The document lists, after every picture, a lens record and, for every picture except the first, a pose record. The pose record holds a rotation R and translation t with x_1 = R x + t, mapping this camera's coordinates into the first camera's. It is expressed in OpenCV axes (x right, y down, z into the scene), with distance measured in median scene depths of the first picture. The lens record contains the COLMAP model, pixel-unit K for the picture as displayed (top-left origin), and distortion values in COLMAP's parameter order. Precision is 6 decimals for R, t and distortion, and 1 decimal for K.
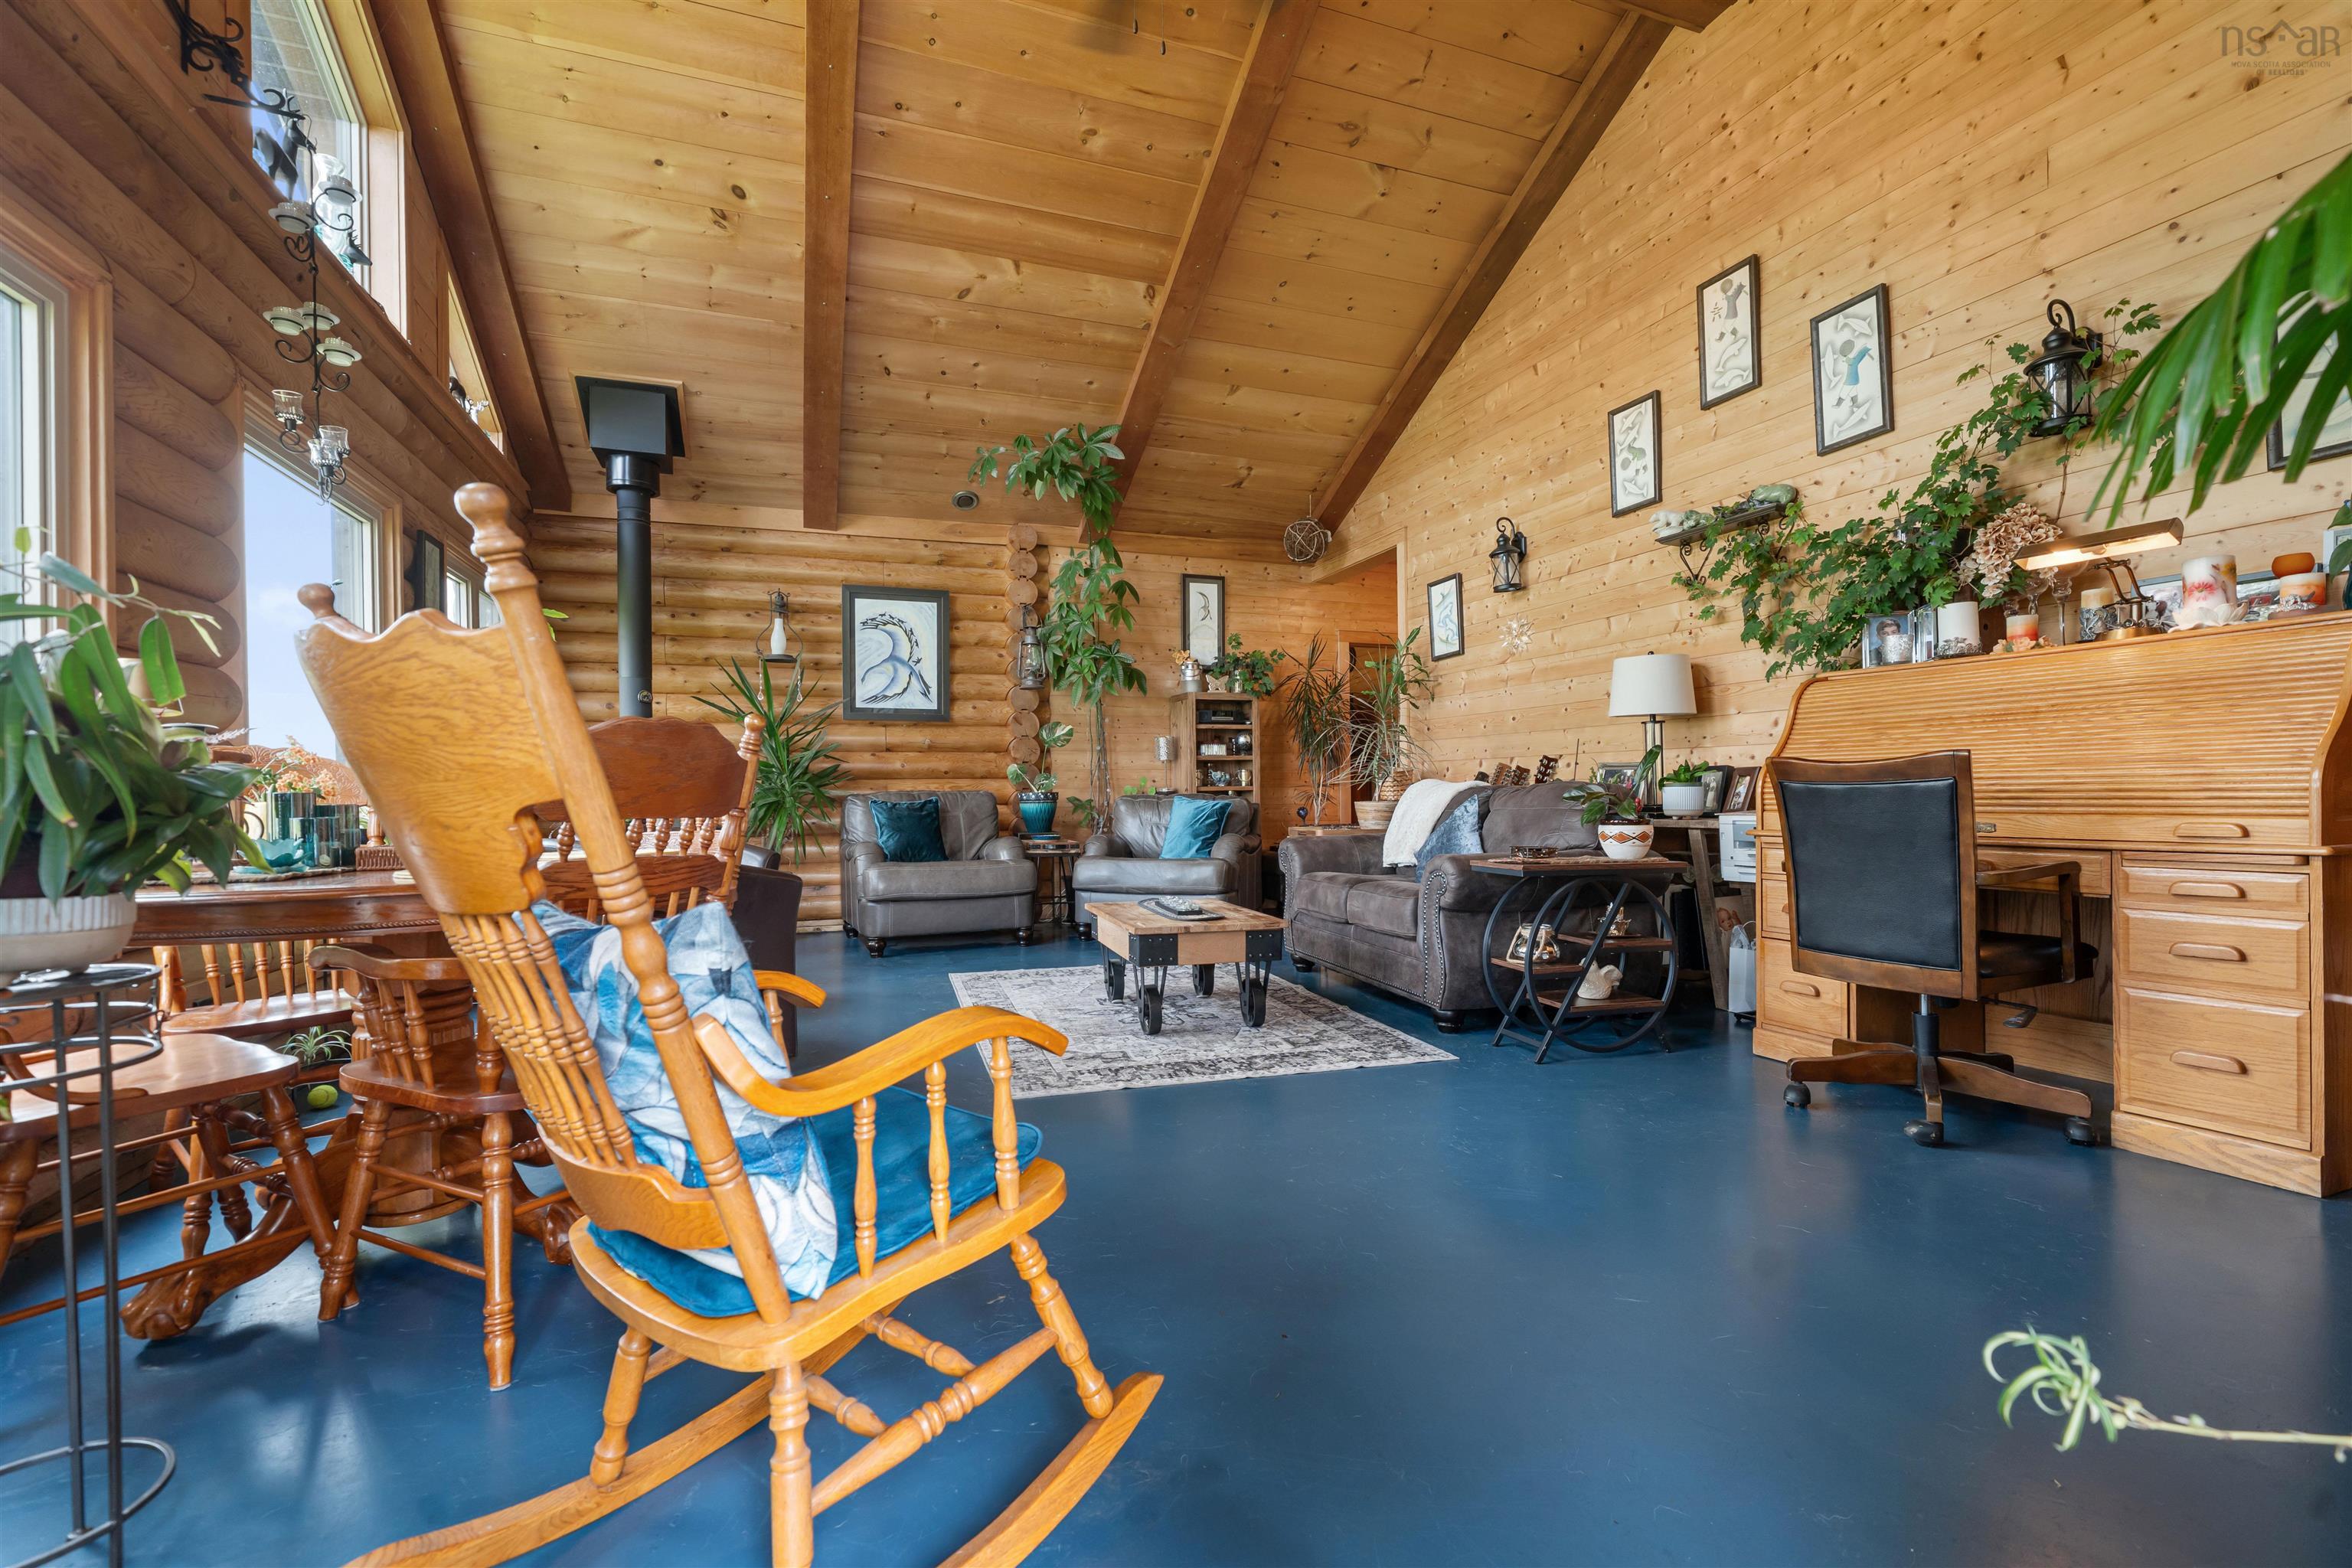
lens RADIAL K [[975.7, 0, 1185.0], [0, 975.7, 808.8], [0, 0, 1]] dist [-0.000725, 0.000235]
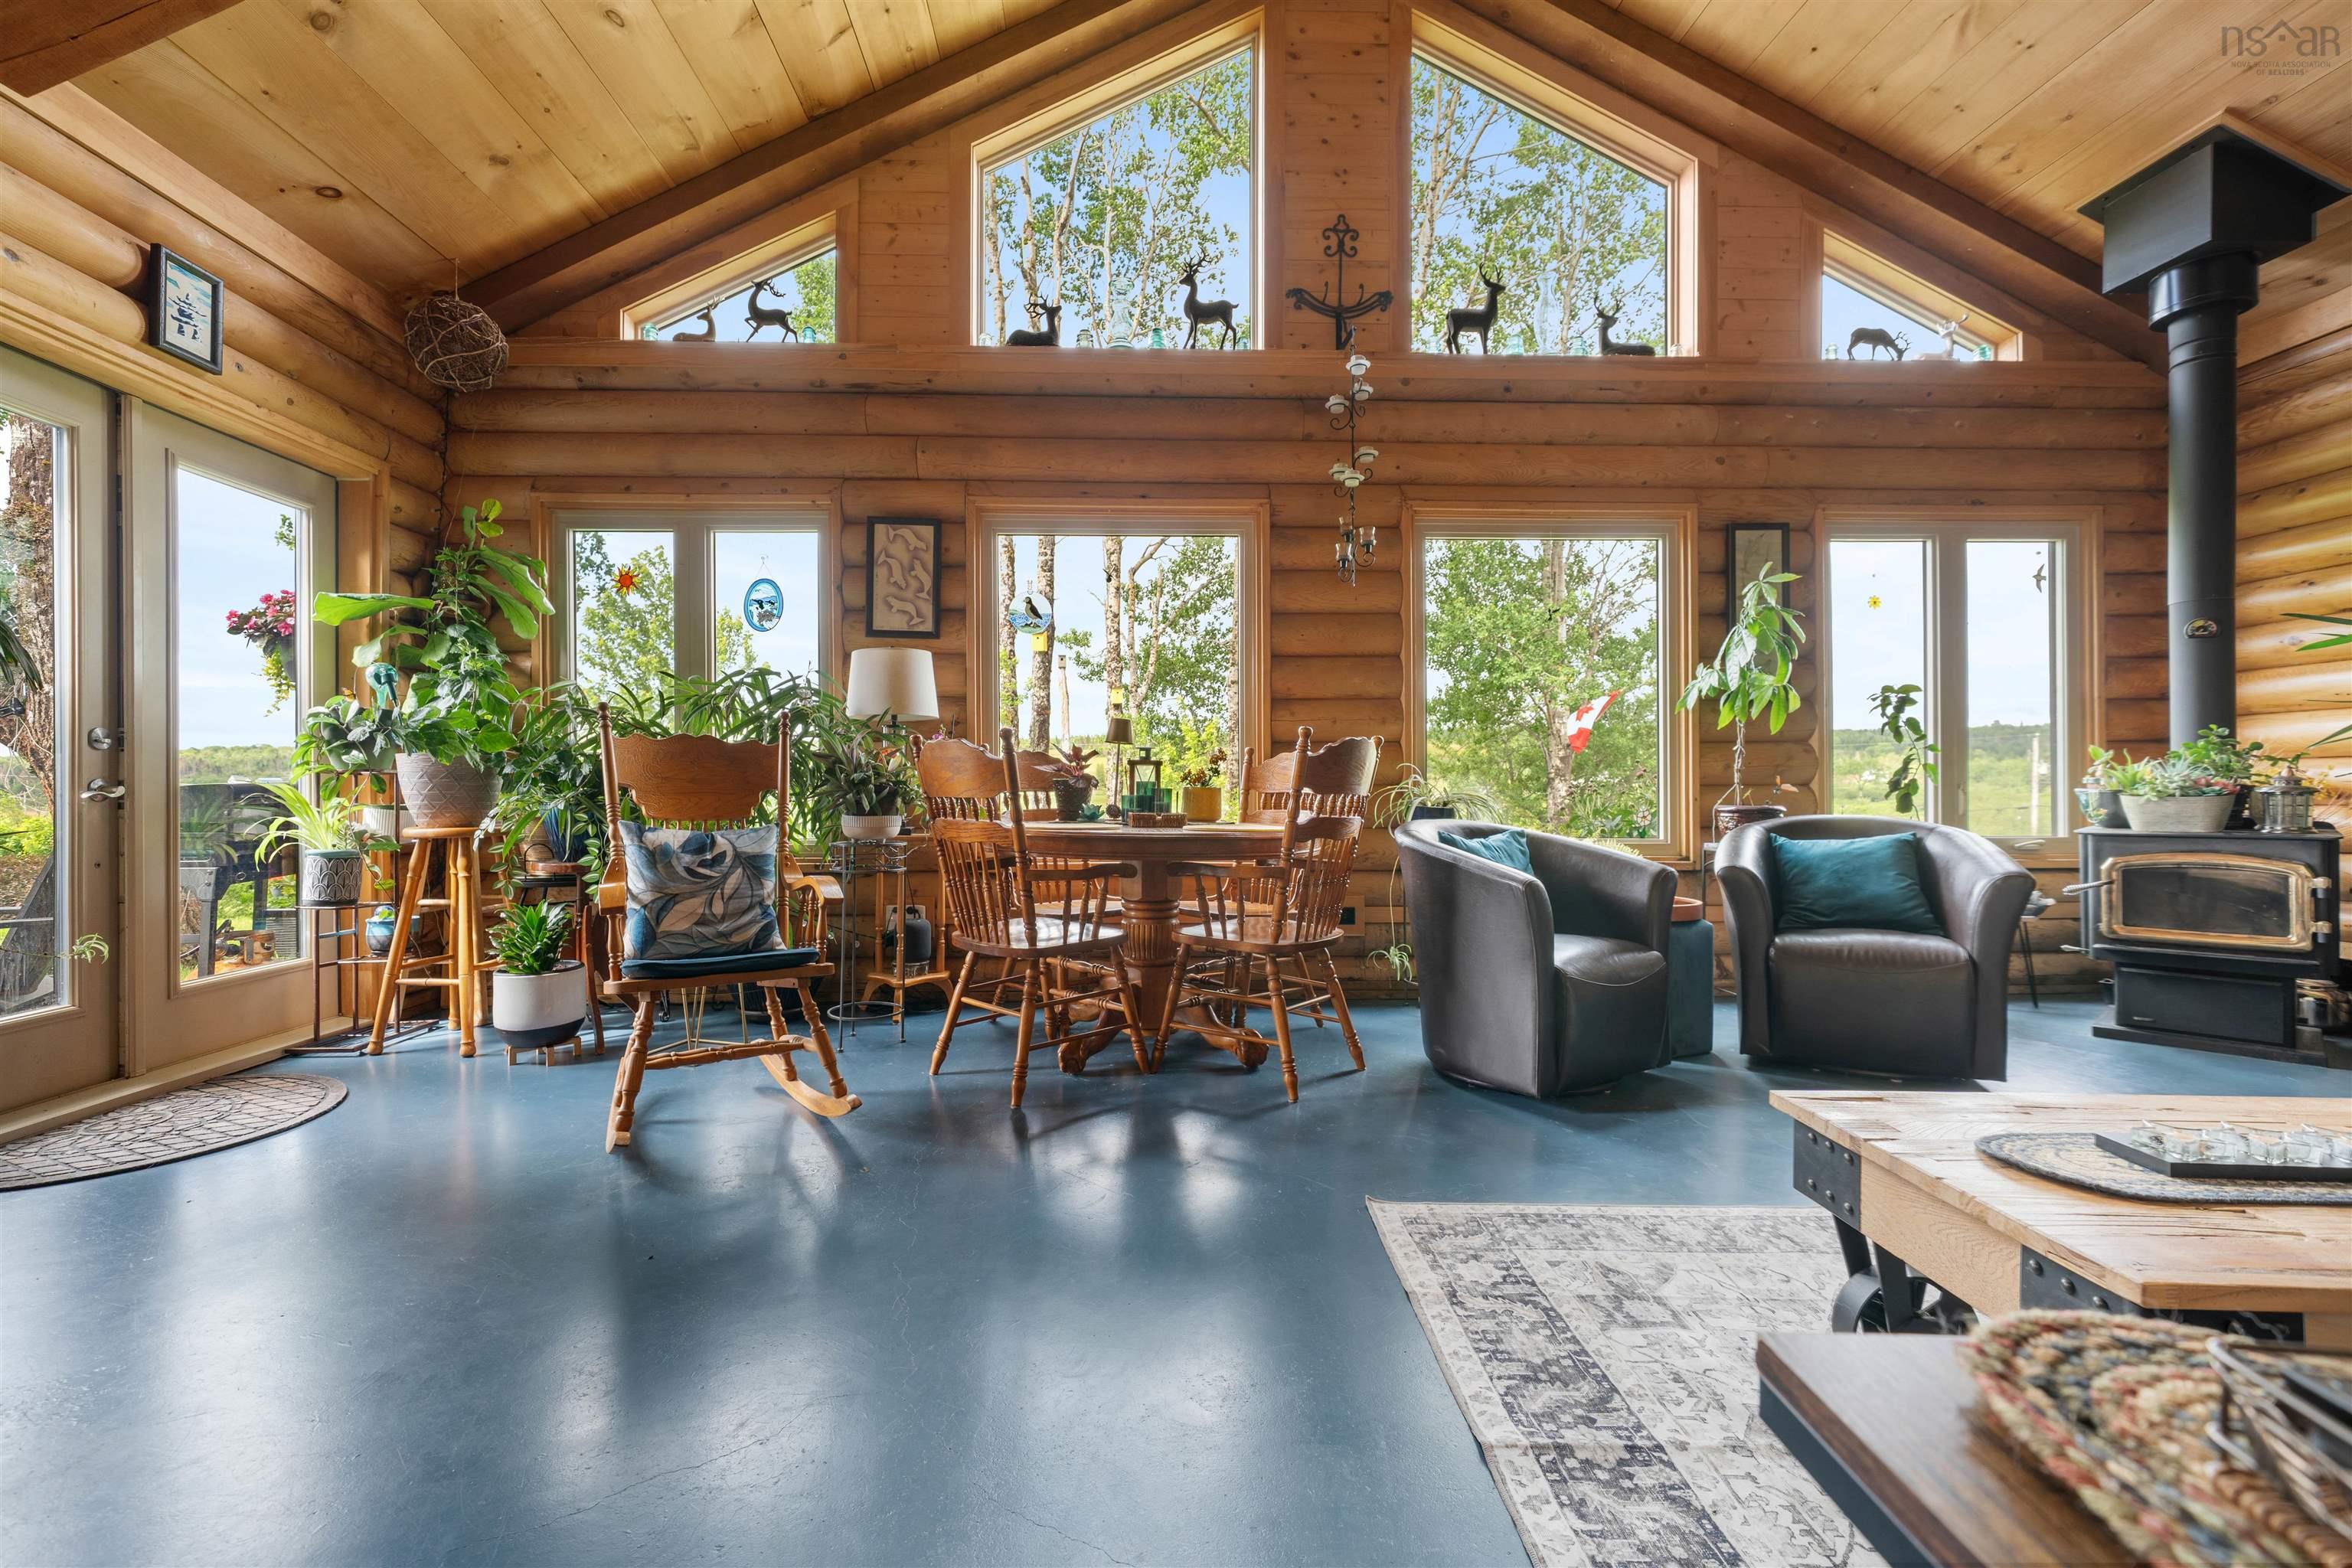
lens RADIAL K [[975.7, 0, 1132.5], [0, 975.7, 790.7], [0, 0, 1]] dist [-0.000725, 0.000235]
pose [[-0.320967, 0.011724, -0.947018, 0.237667], [-0.012572, 0.999783, 0.016639, -0.008271], [0.947007, 0.017247, -0.320750, 0.455386]]
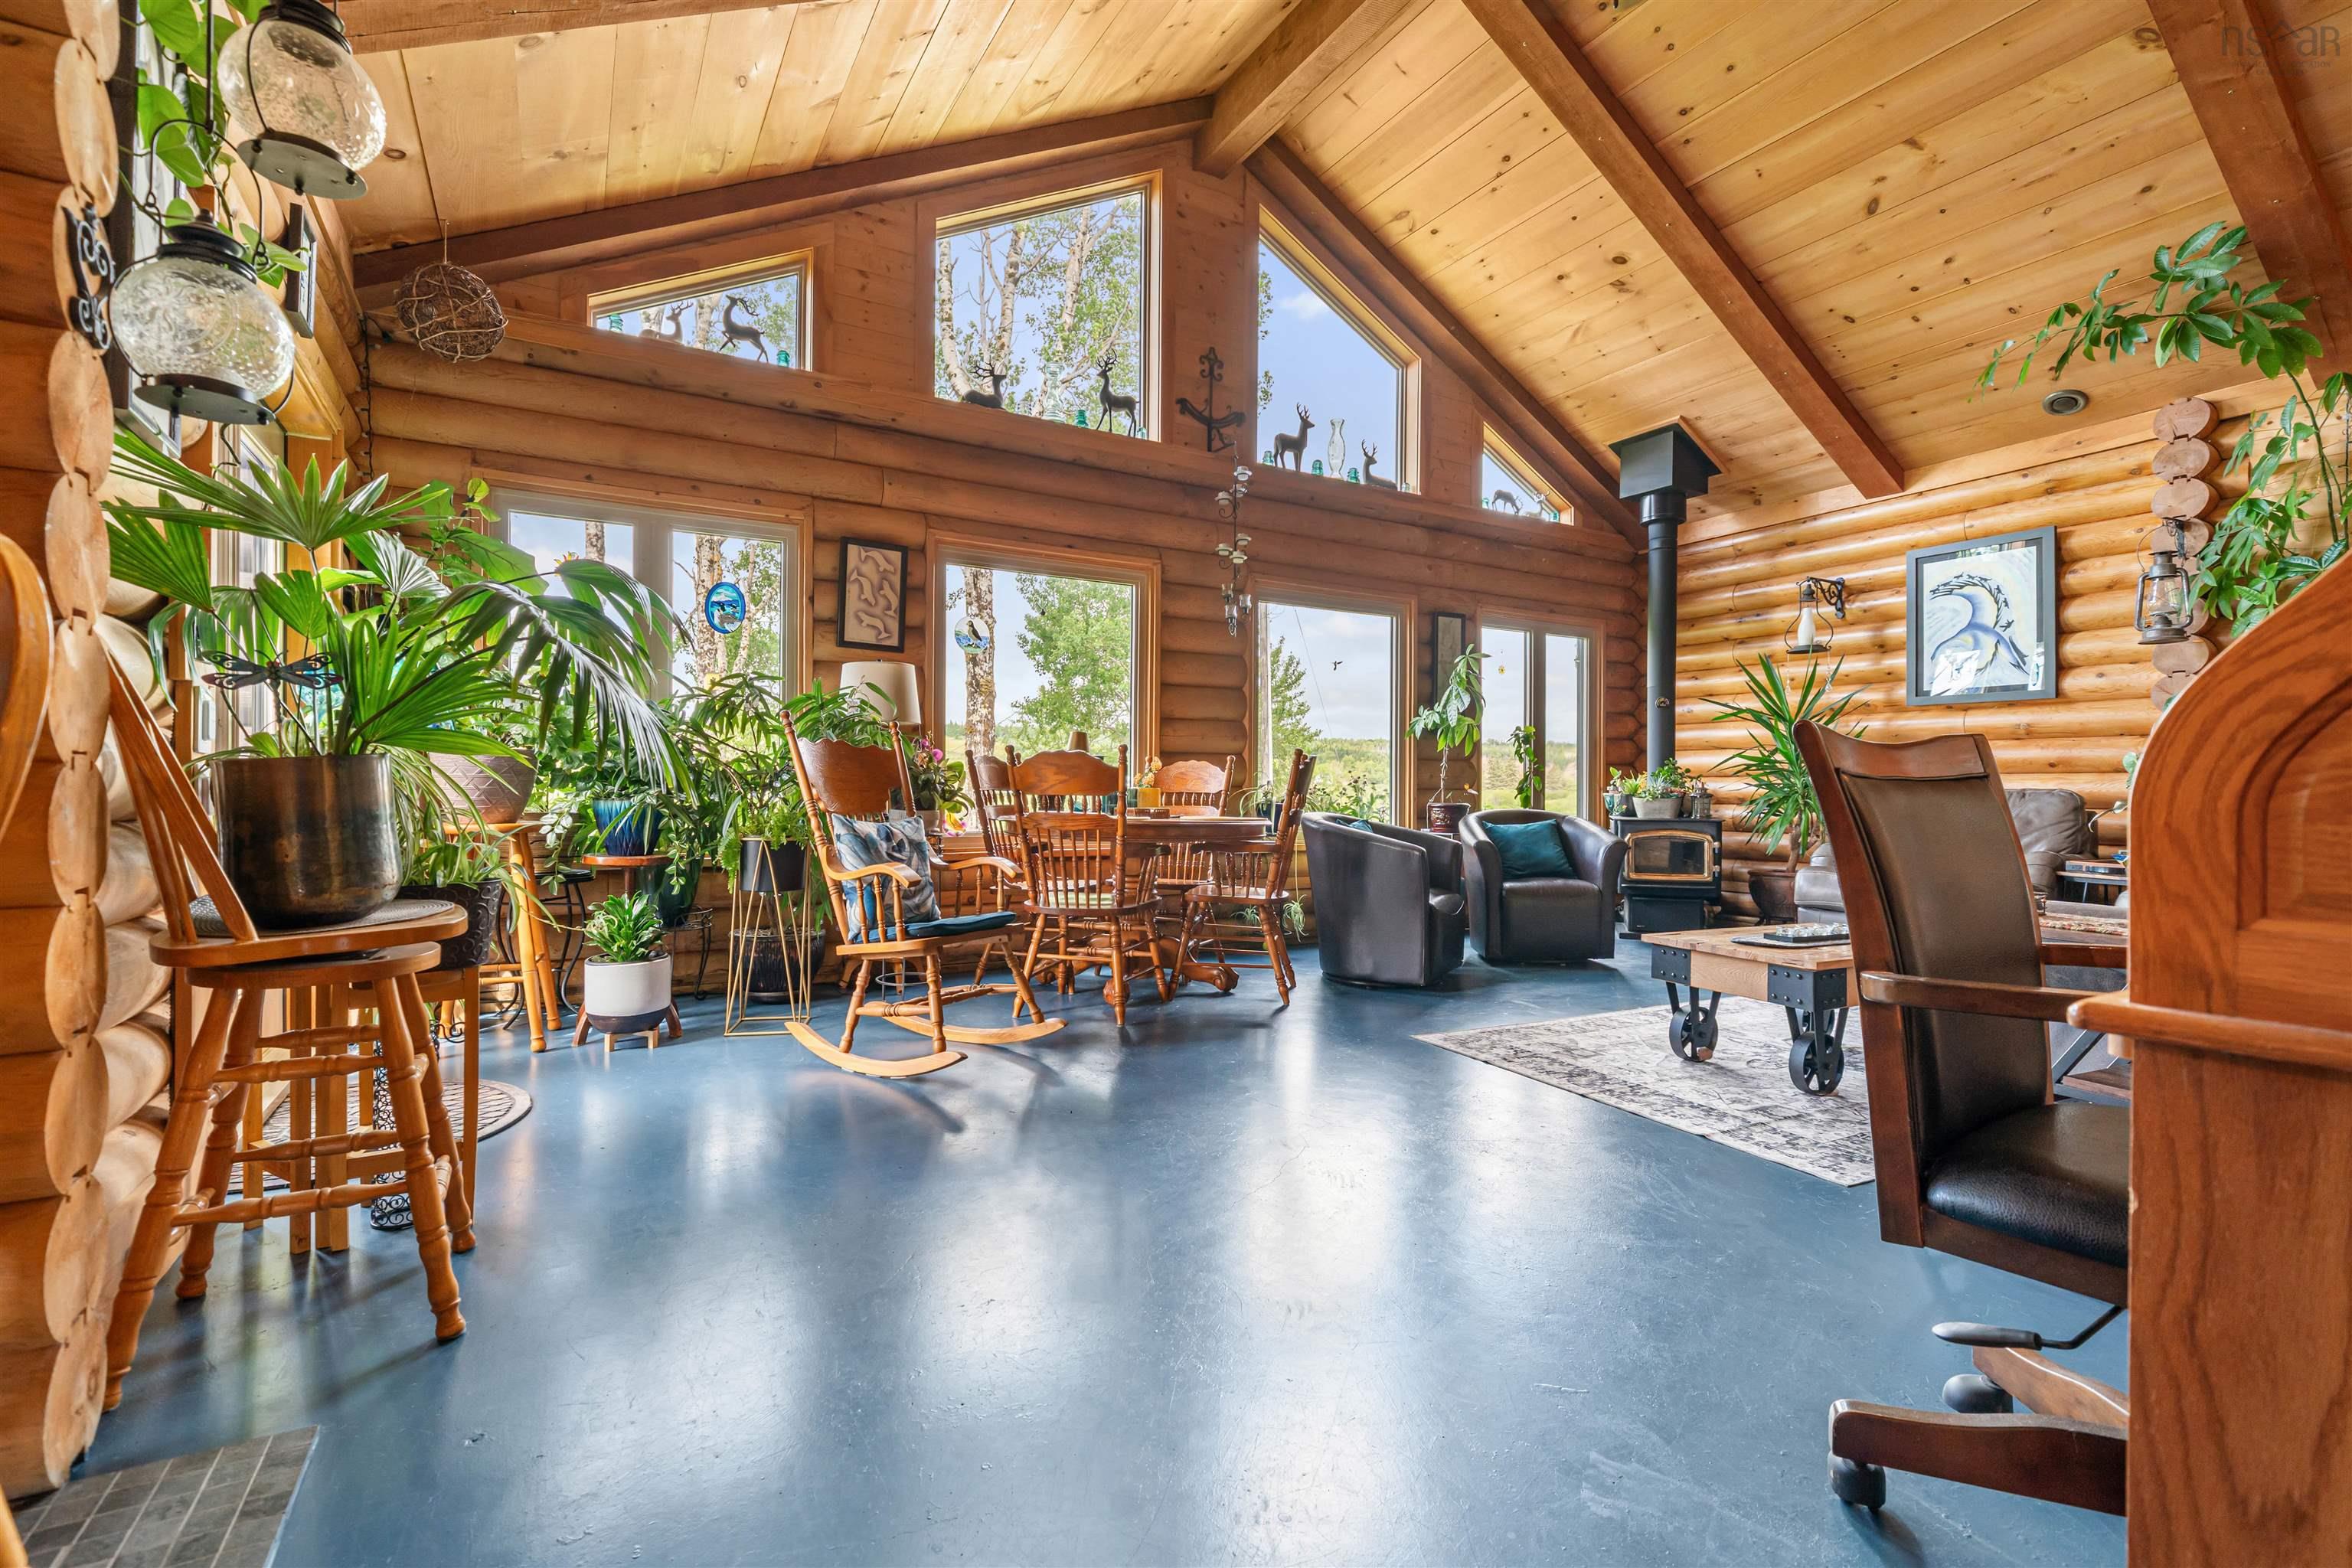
lens RADIAL K [[1041.6, 0, 1161.2], [0, 1041.6, 789.0], [0, 0, 1]] dist [-0.001981, 0.001434]
pose [[0.164519, 0.012787, -0.986291, 0.453789], [-0.027615, 0.999584, 0.008353, -0.007498], [0.985987, 0.025862, 0.164803, 0.195935]]
